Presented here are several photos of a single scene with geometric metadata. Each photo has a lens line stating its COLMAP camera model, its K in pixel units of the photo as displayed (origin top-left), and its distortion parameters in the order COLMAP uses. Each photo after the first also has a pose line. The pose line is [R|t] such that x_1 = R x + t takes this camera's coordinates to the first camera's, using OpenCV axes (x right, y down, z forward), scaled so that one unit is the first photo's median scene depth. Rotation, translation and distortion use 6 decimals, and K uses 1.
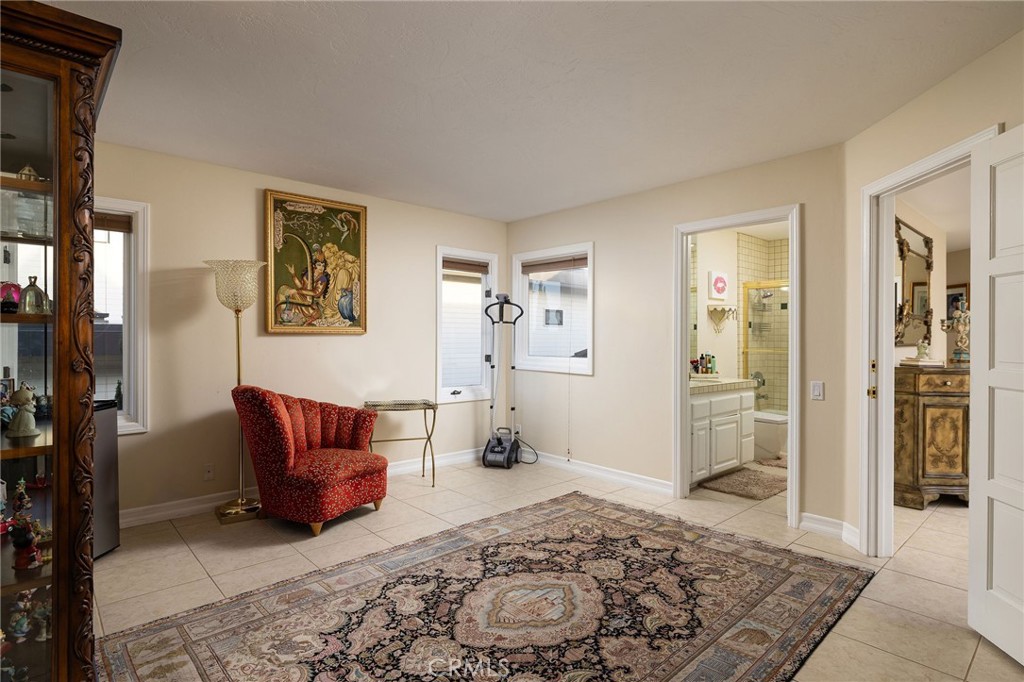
lens RADIAL K [[522.7, 0, 508.2], [0, 522.7, 341.4], [0, 0, 1]] dist [0.002842, -0.000069]
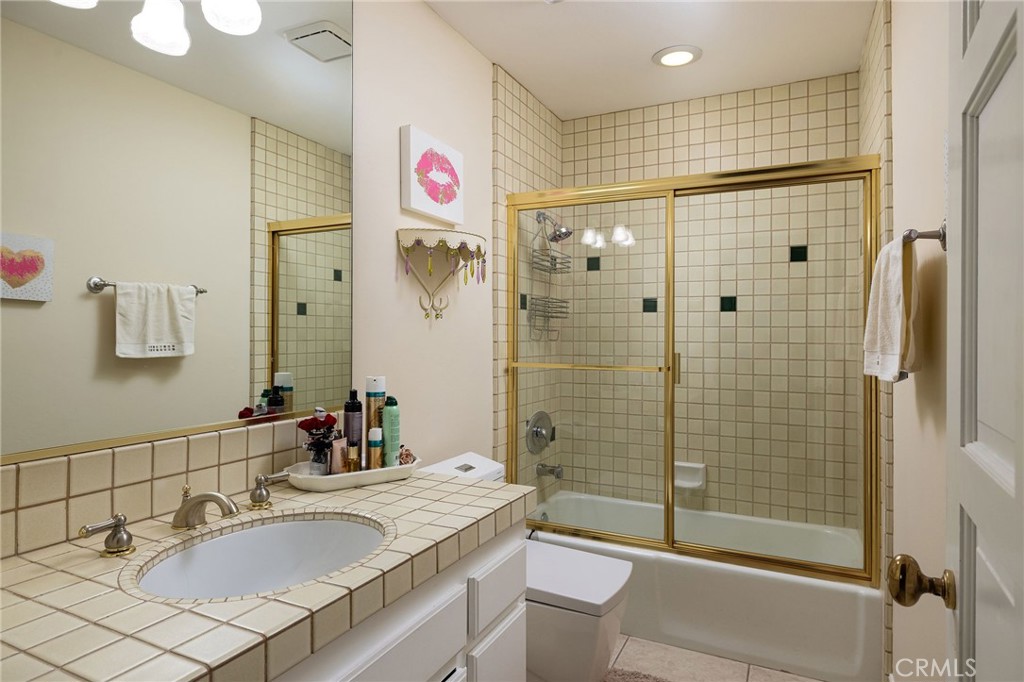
lens RADIAL K [[545.1, 0, 515.9], [0, 545.1, 336.9], [0, 0, 1]] dist [0.026540, 0.000251]
pose [[0.923507, -0.000246, 0.383581, 0.298324], [0.000396, 1.000000, -0.000312, -0.003899], [-0.383581, 0.000440, 0.923507, 0.618145]]
